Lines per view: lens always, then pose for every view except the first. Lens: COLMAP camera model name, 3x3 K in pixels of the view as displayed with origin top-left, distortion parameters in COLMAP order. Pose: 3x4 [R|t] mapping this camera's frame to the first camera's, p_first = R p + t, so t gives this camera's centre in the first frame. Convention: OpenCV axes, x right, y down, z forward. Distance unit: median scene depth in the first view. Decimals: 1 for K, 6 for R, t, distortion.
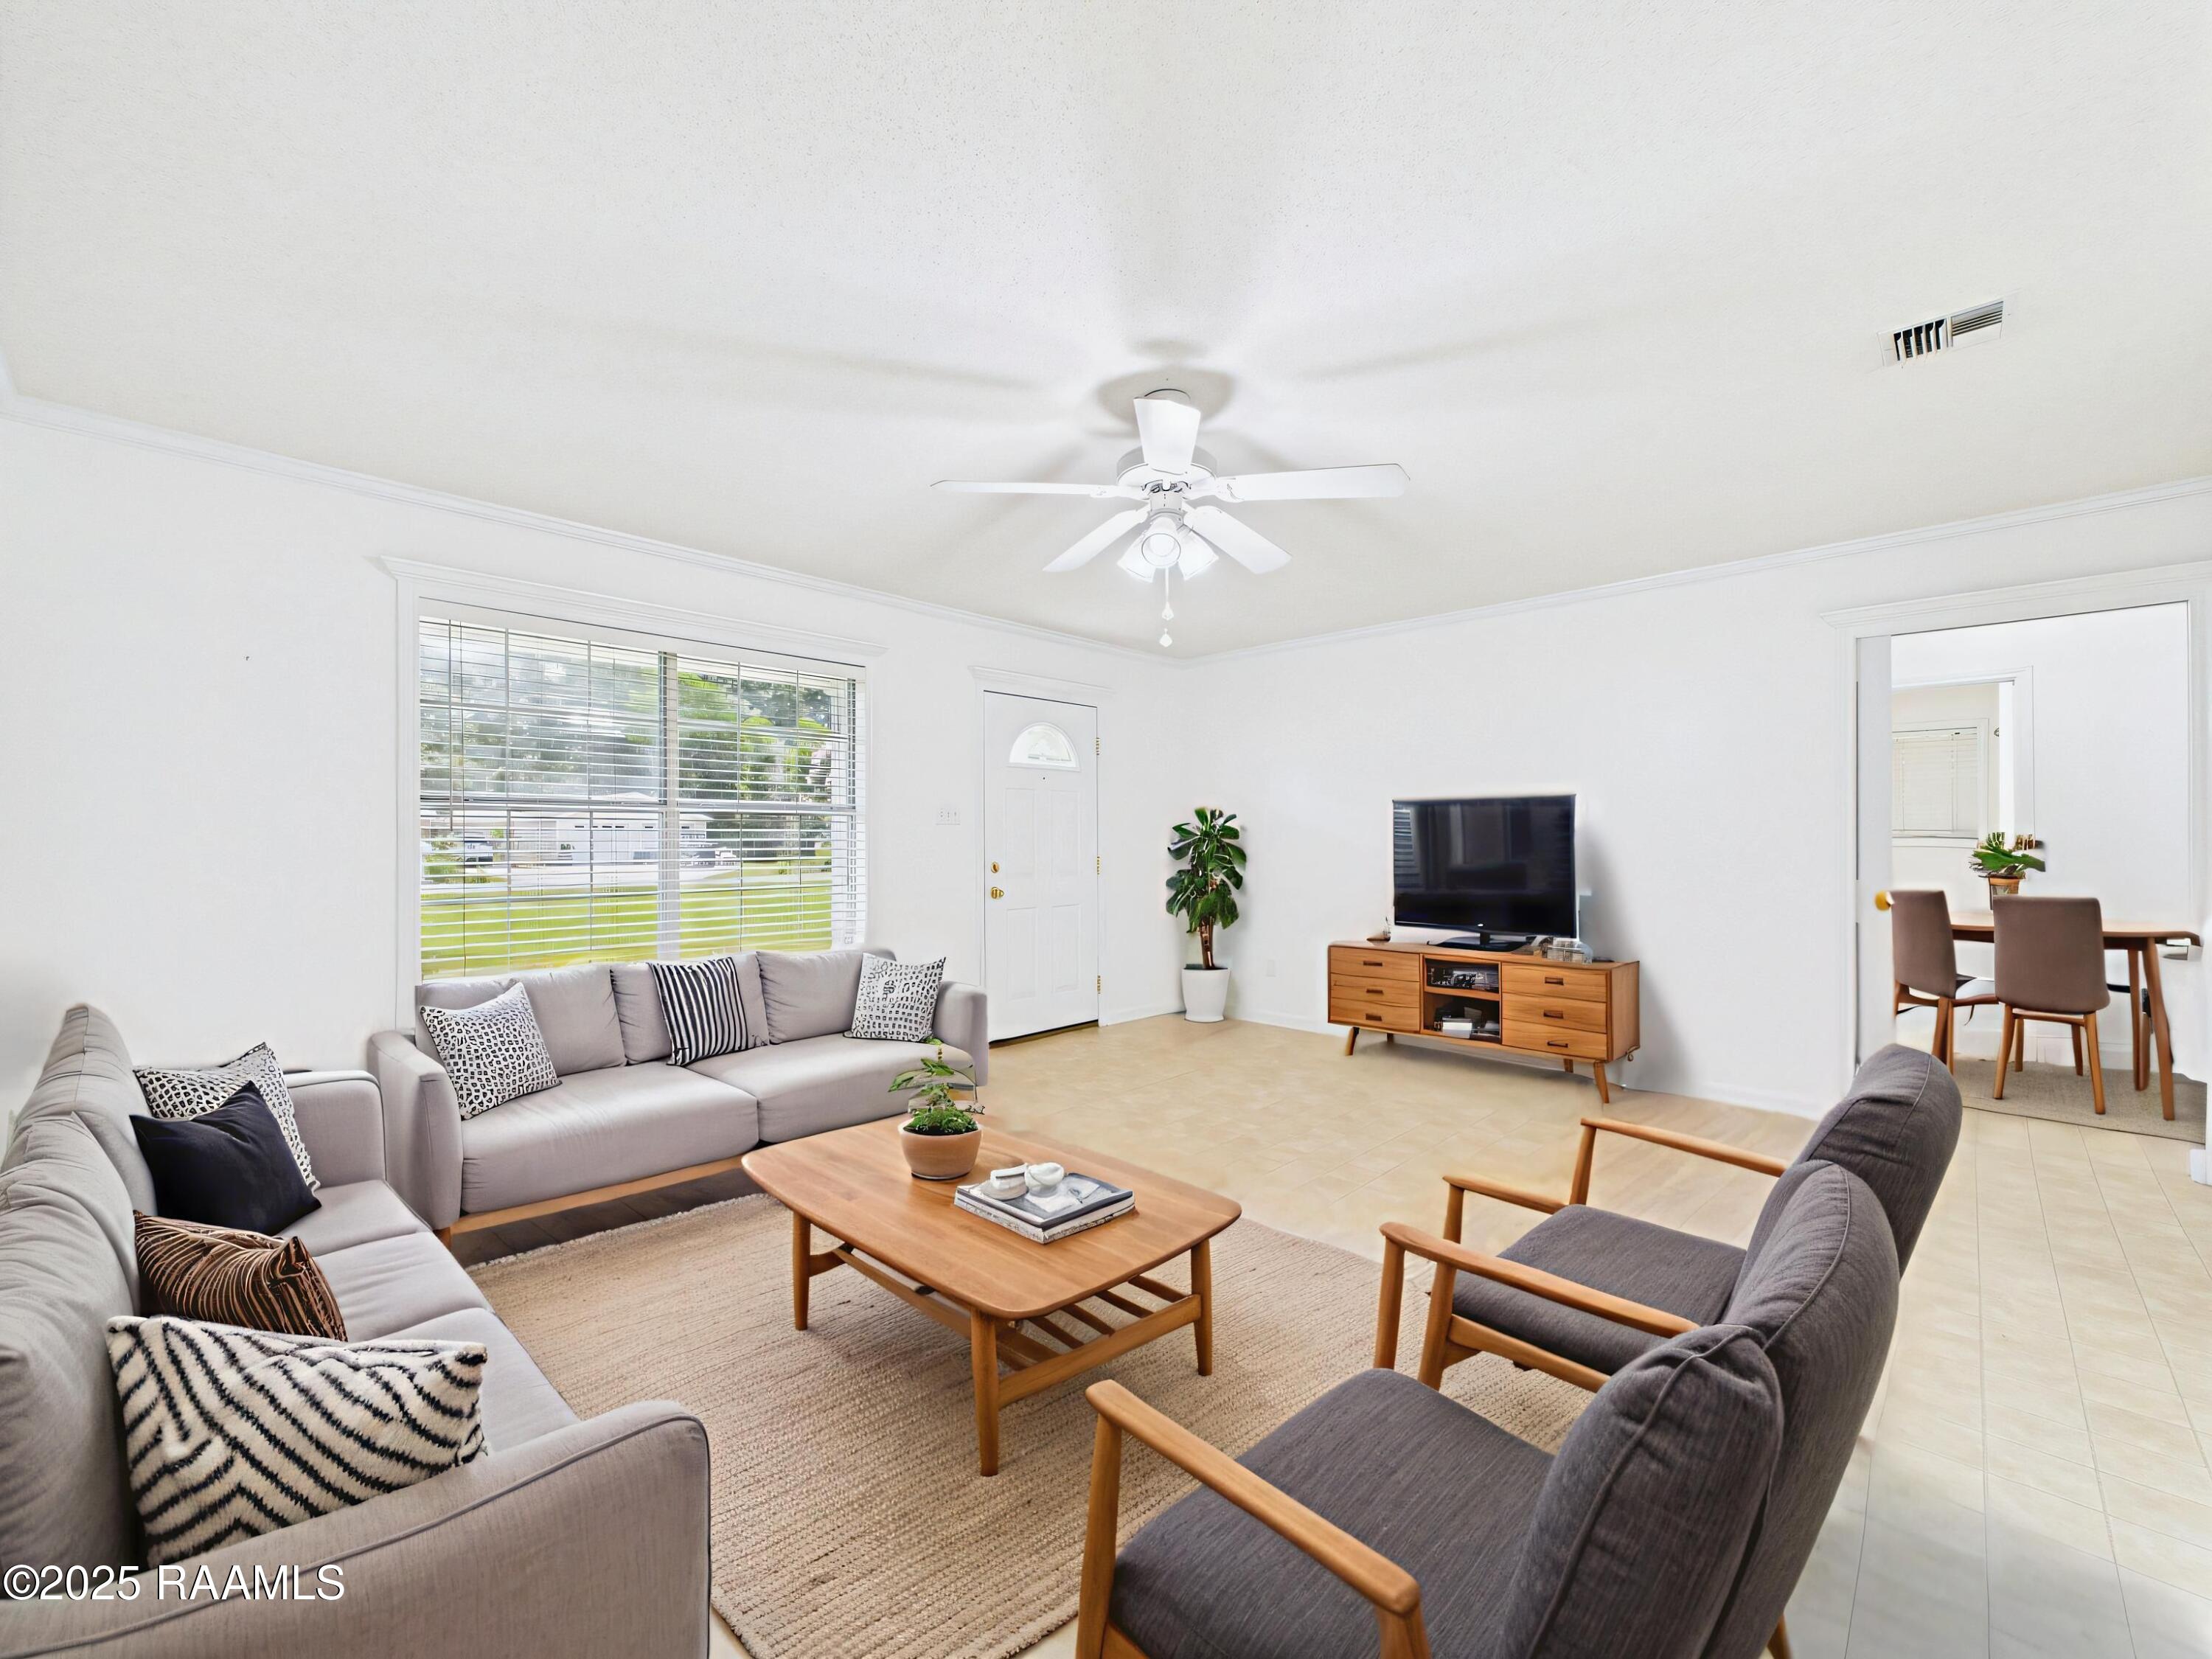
lens RADIAL K [[890.1, 0, 1110.3], [0, 890.1, 832.7], [0, 0, 1]] dist [0.001719, -0.000026]
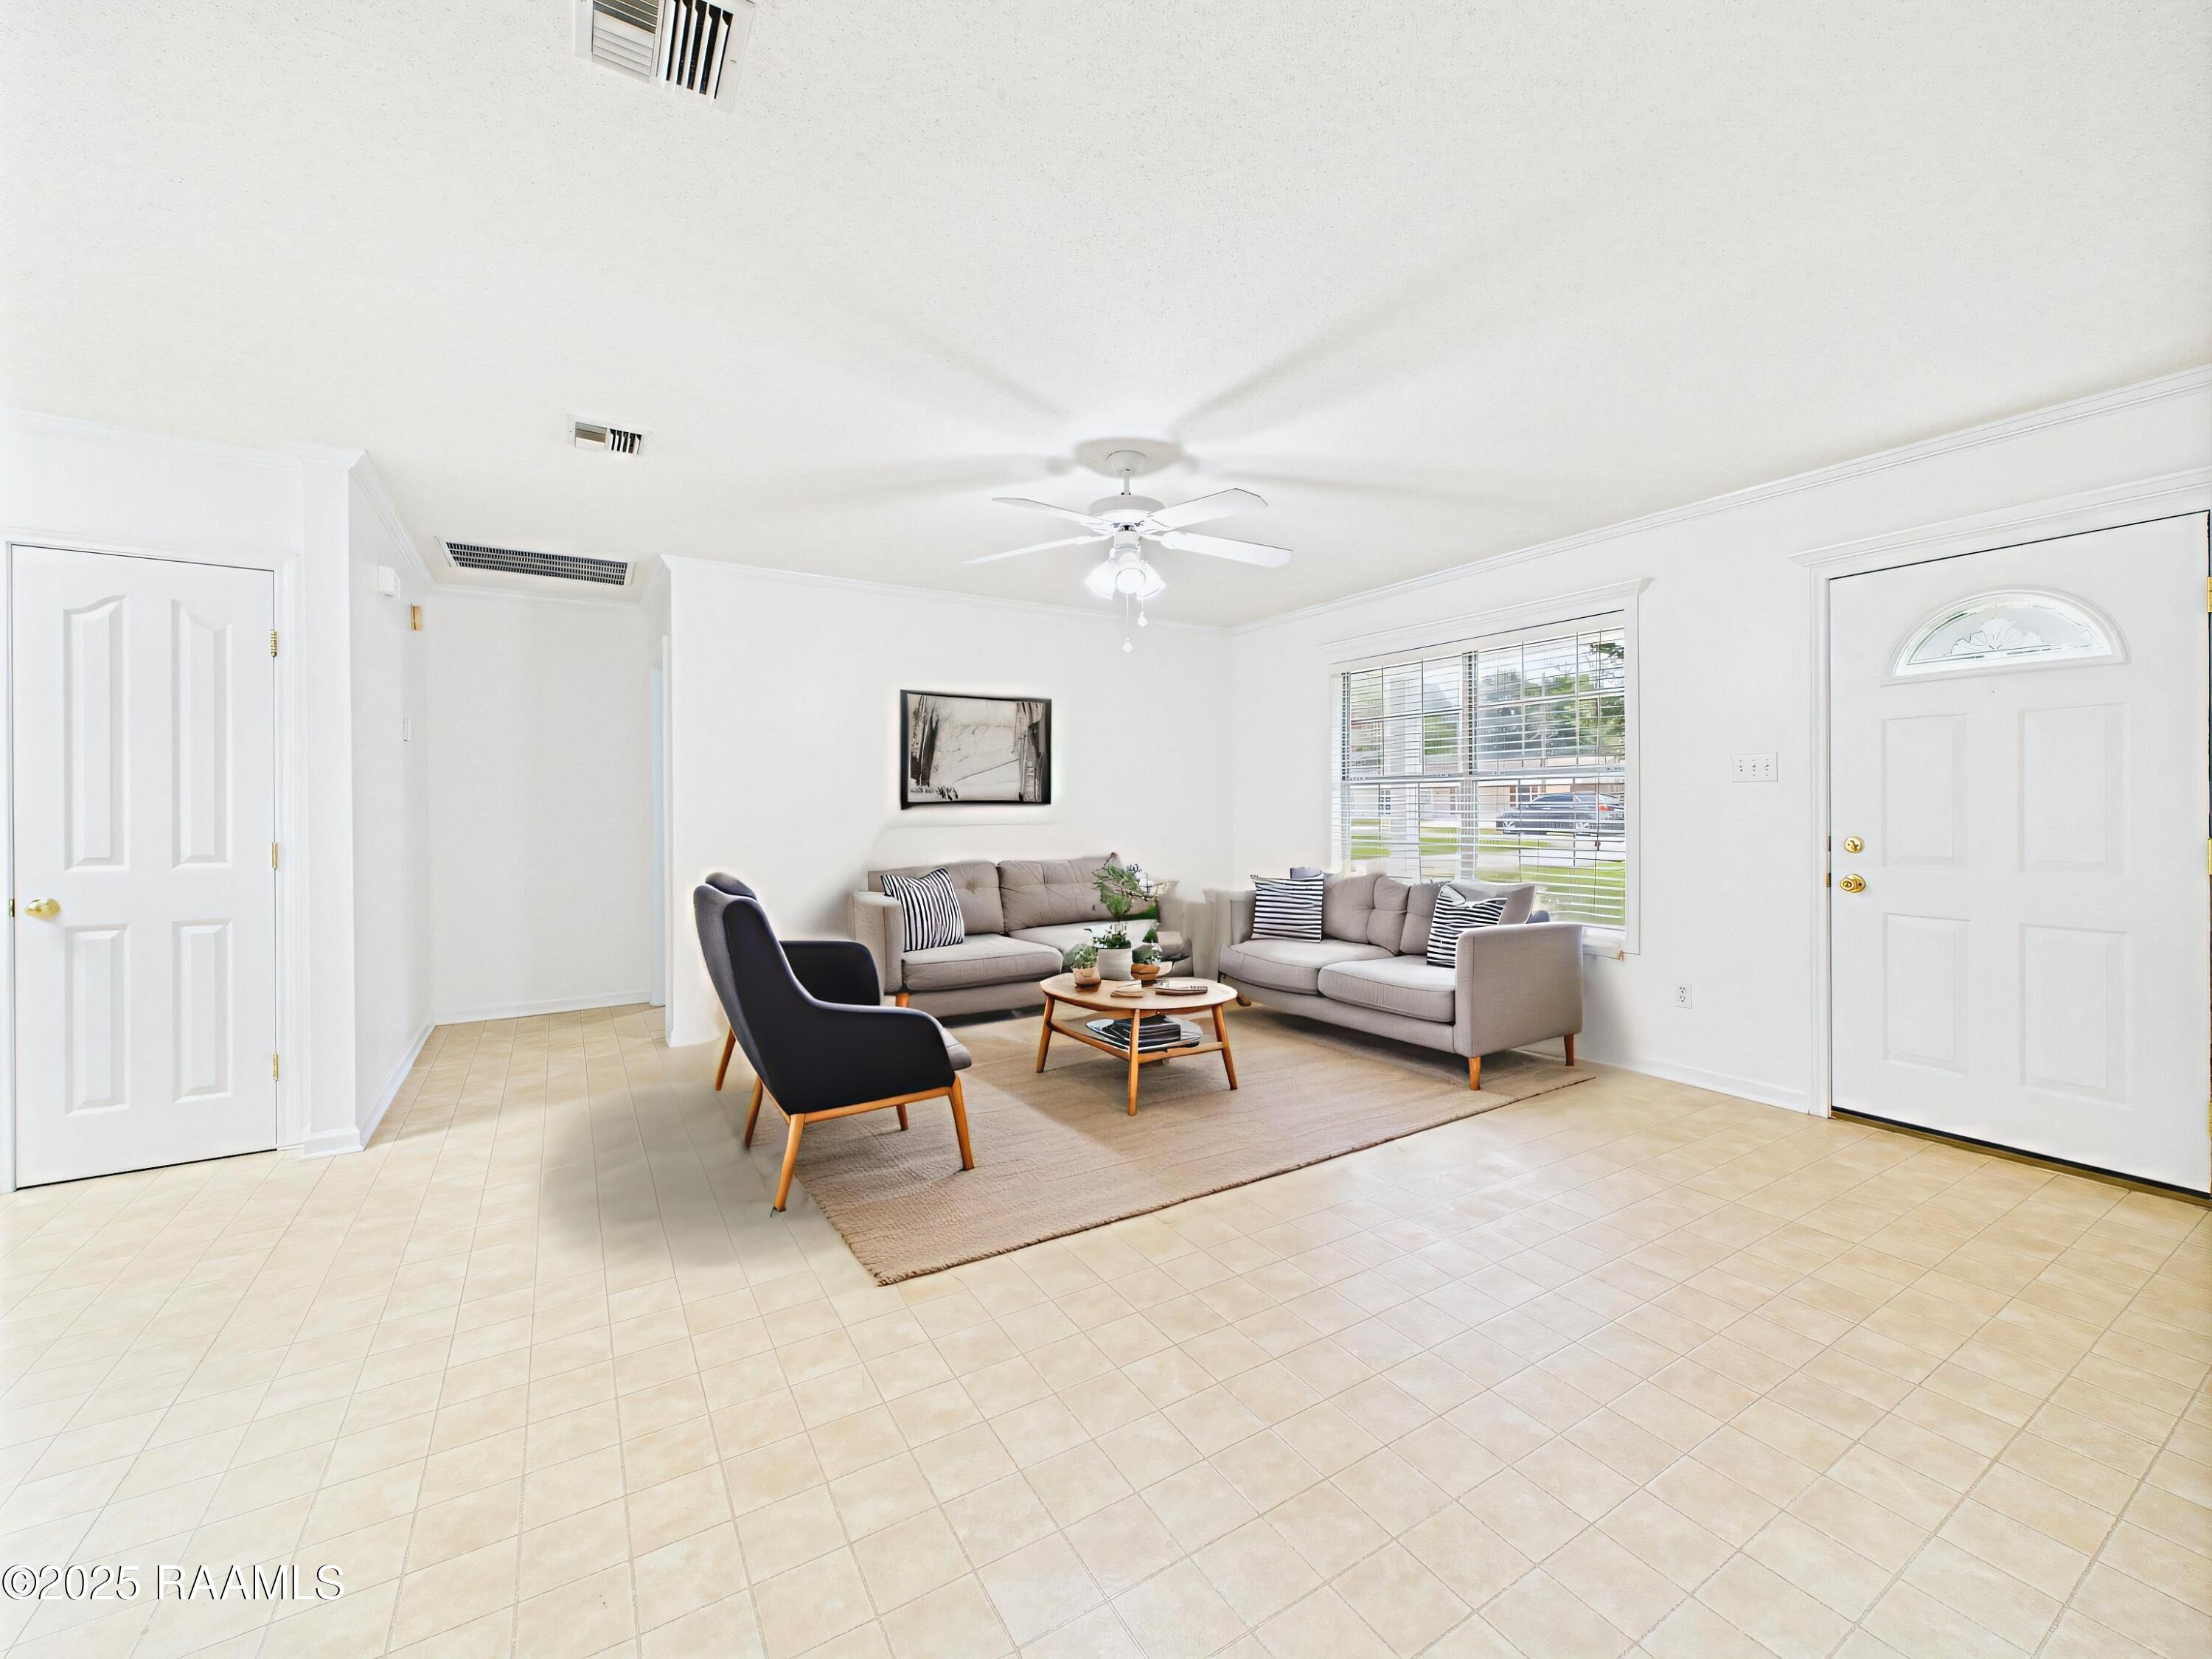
lens RADIAL K [[890.1, 0, 1110.3], [0, 890.1, 832.7], [0, 0, 1]] dist [0.001719, -0.000026]
pose [[-0.248666, 0.037969, -0.967845, 0.790569], [0.020385, 0.999215, 0.033962, -0.004298], [0.968375, -0.011284, -0.249245, 0.786202]]
